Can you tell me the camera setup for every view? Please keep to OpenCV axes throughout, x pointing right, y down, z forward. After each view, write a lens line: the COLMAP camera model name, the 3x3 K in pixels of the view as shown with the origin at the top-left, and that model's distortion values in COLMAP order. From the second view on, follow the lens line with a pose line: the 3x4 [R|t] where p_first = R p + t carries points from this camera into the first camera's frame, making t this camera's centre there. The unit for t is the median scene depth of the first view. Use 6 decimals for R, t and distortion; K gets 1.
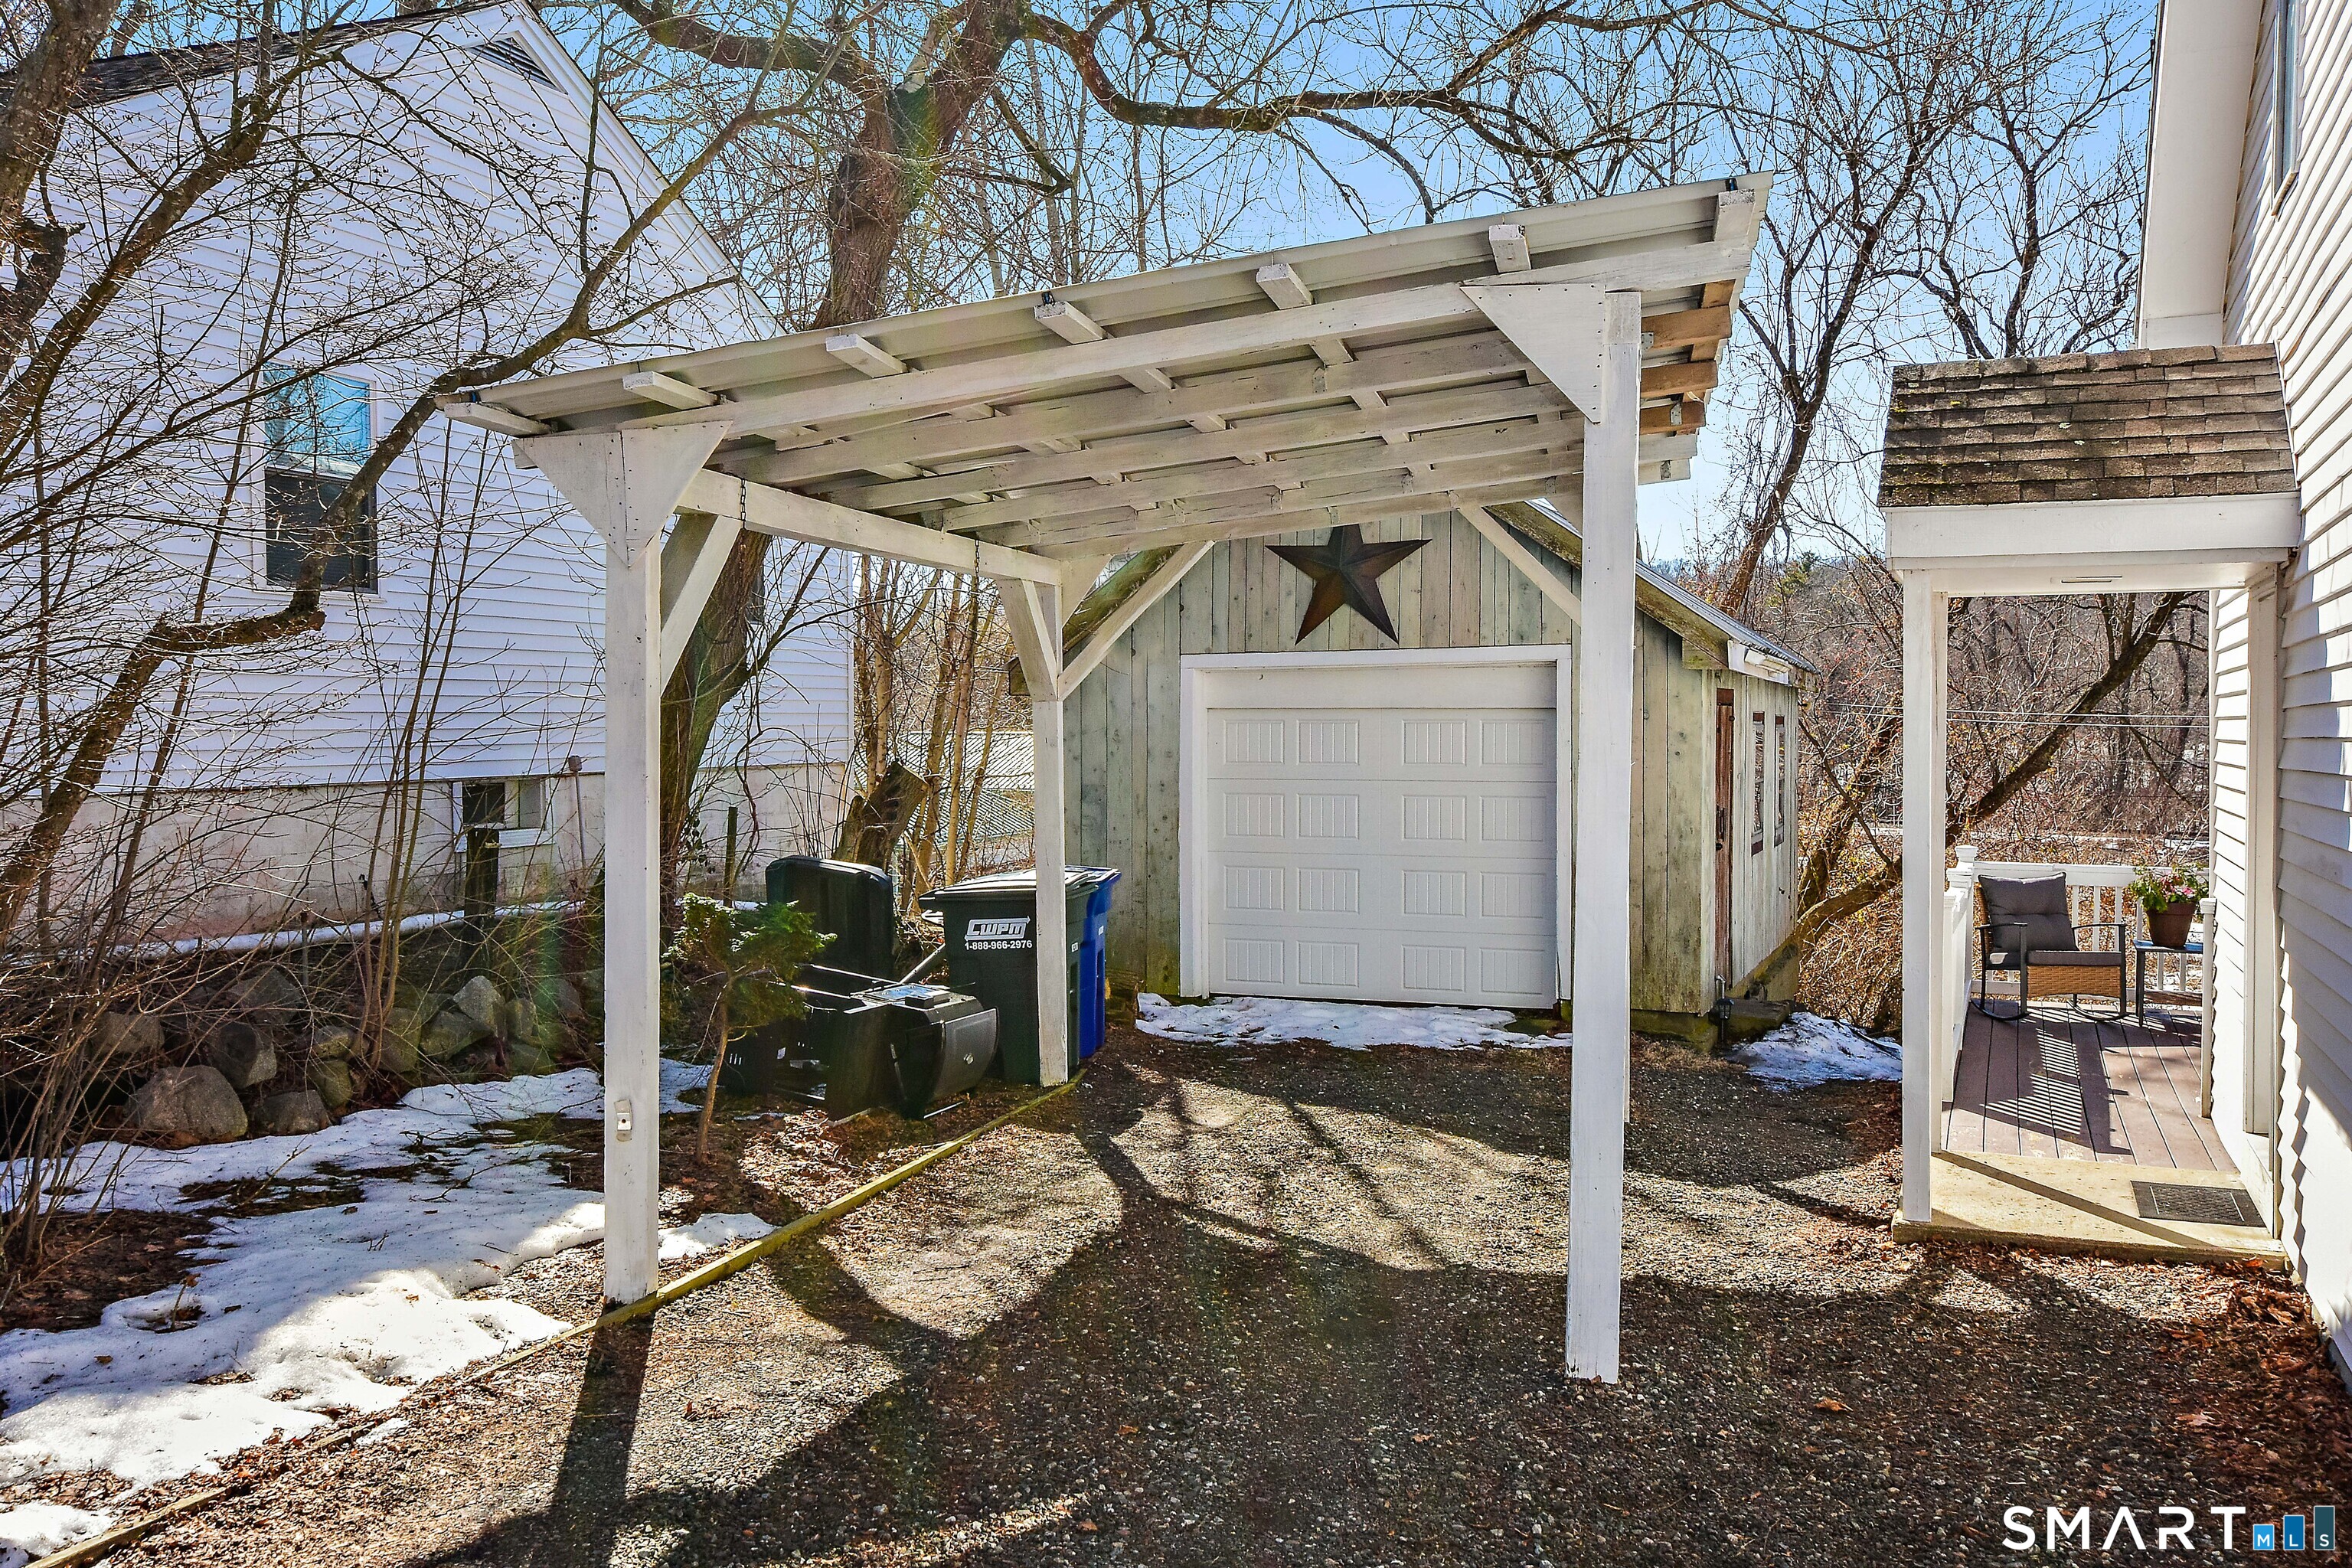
lens RADIAL K [[2012.2, 0, 1175.5], [0, 2012.2, 811.9], [0, 0, 1]] dist [0.015144, 0.016024]
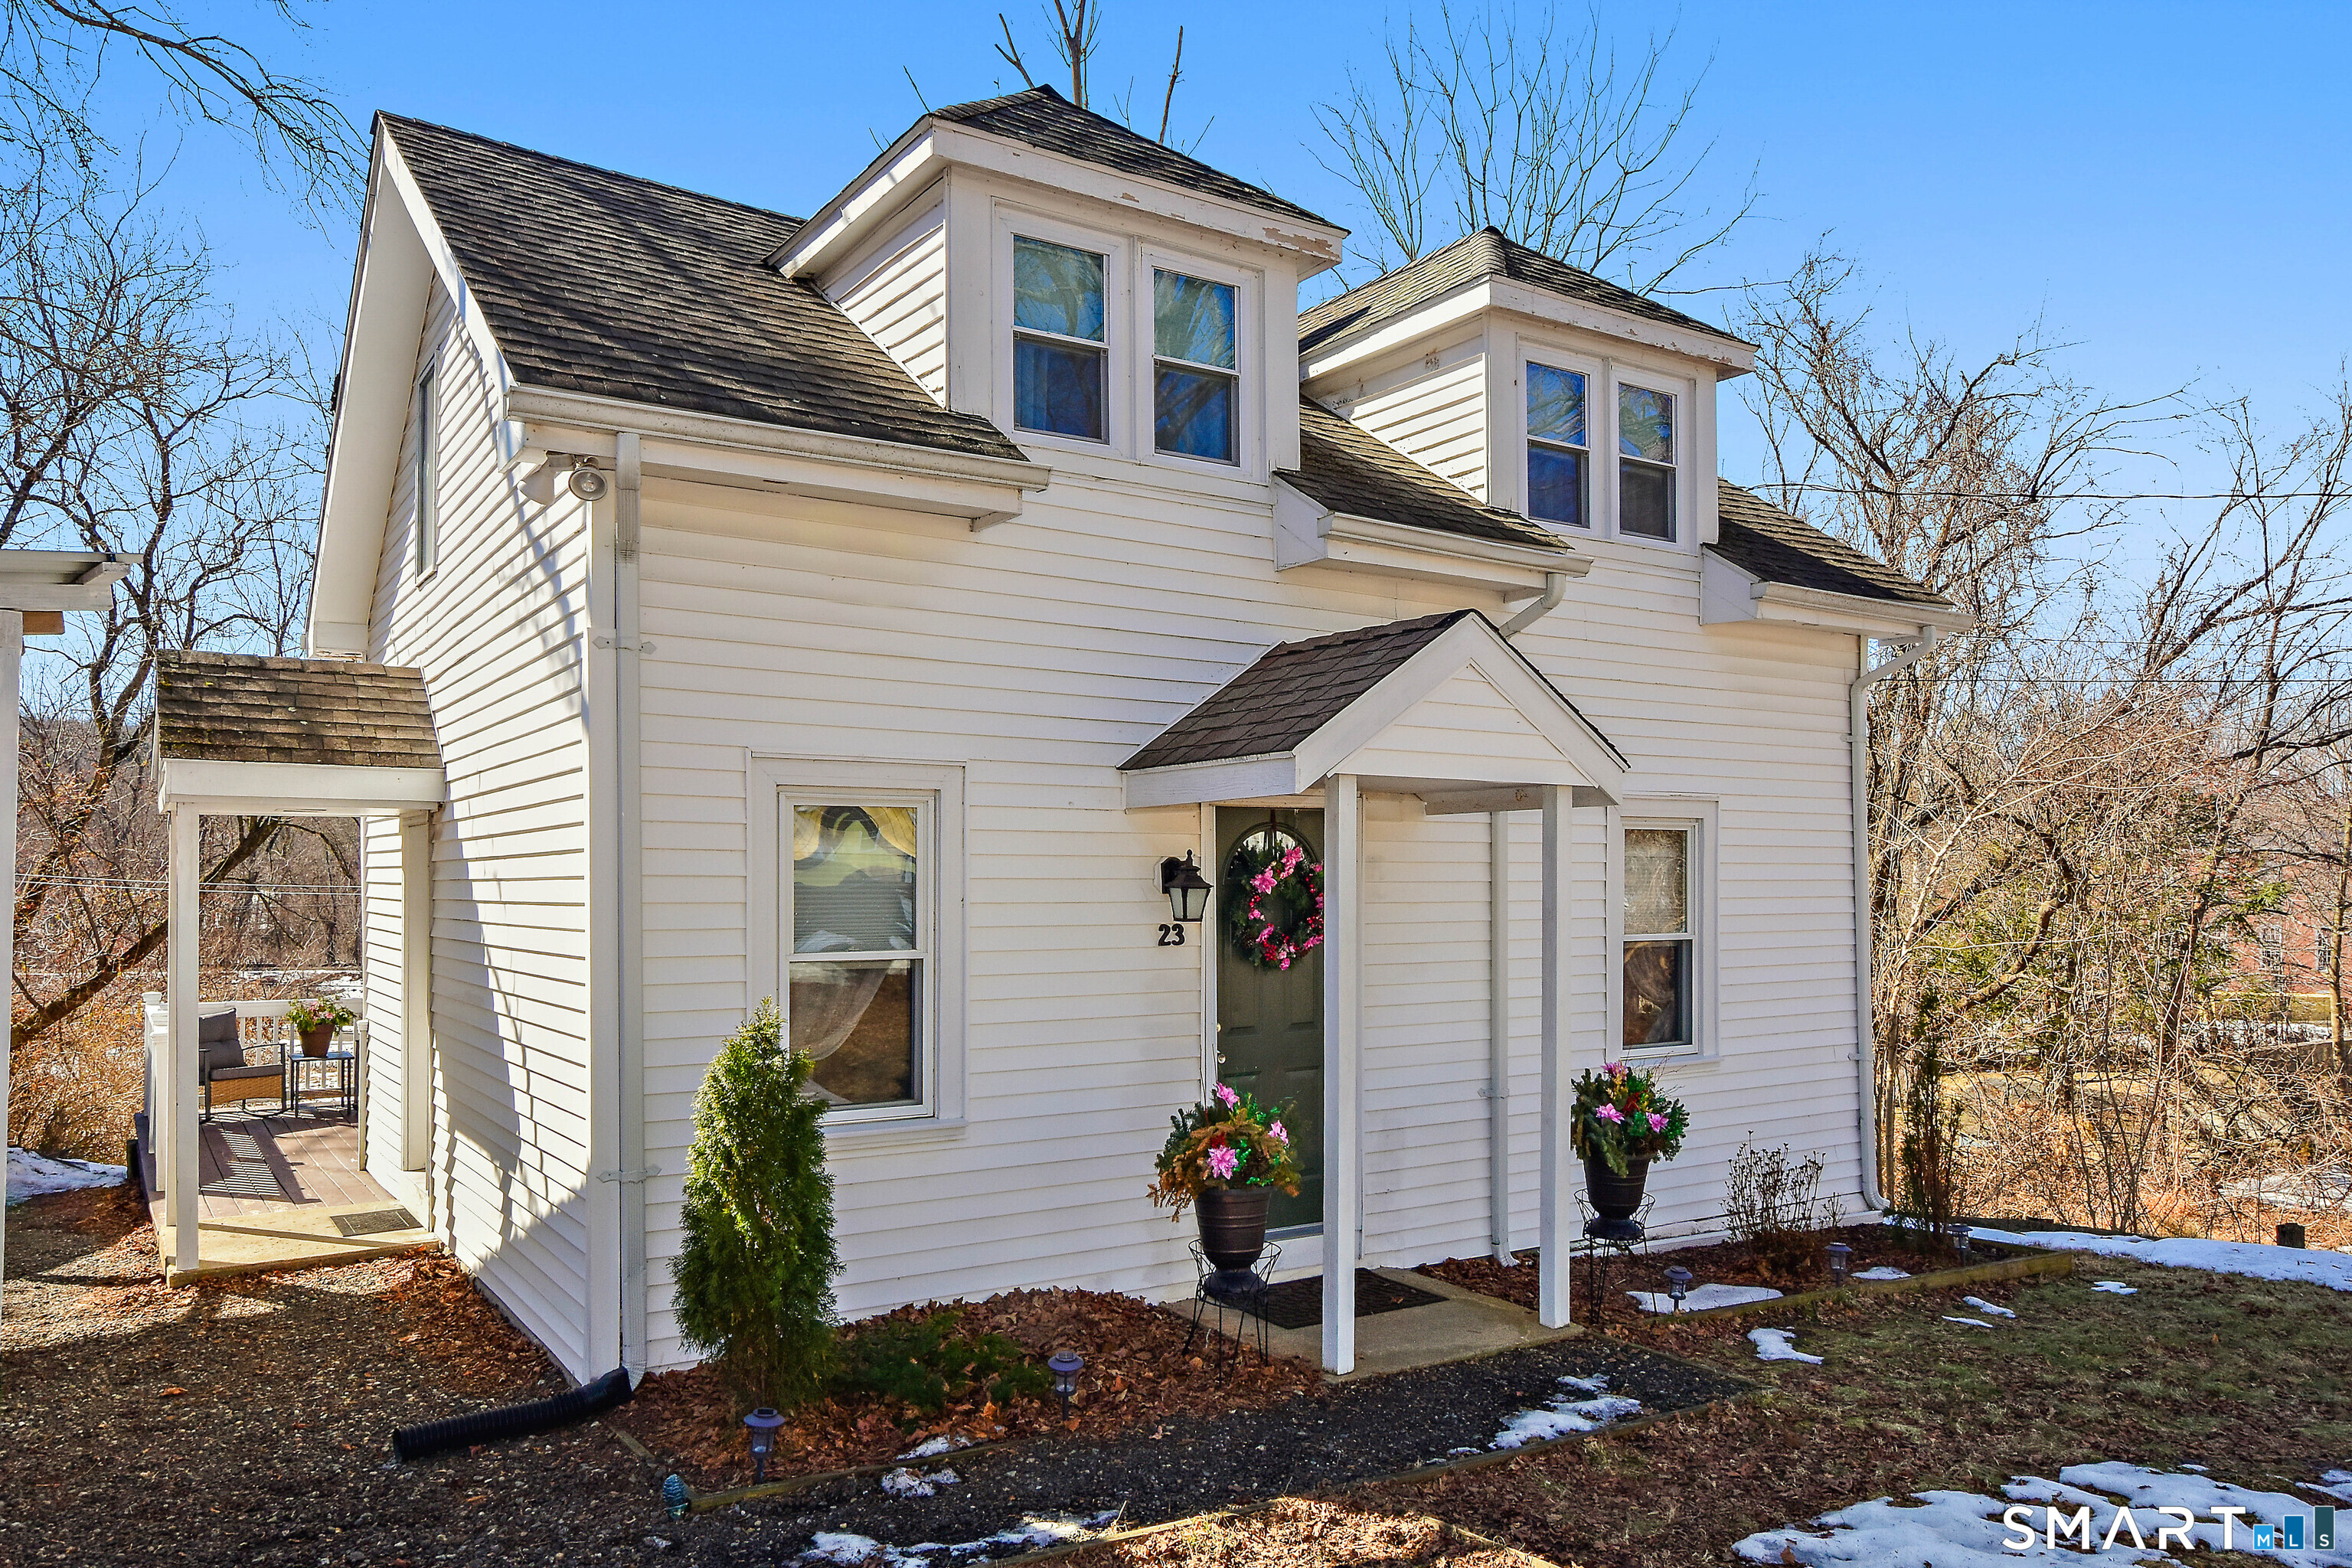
lens RADIAL K [[1627.8, 0, 1176.0], [0, 1627.8, 784.0], [0, 0, 1]] dist [-0.000440, 0.000506]
pose [[0.557006, 0.044116, 0.829336, -0.192110], [0.037522, 0.996232, -0.078195, -0.017252], [-0.829661, 0.074673, 0.553251, -0.205443]]
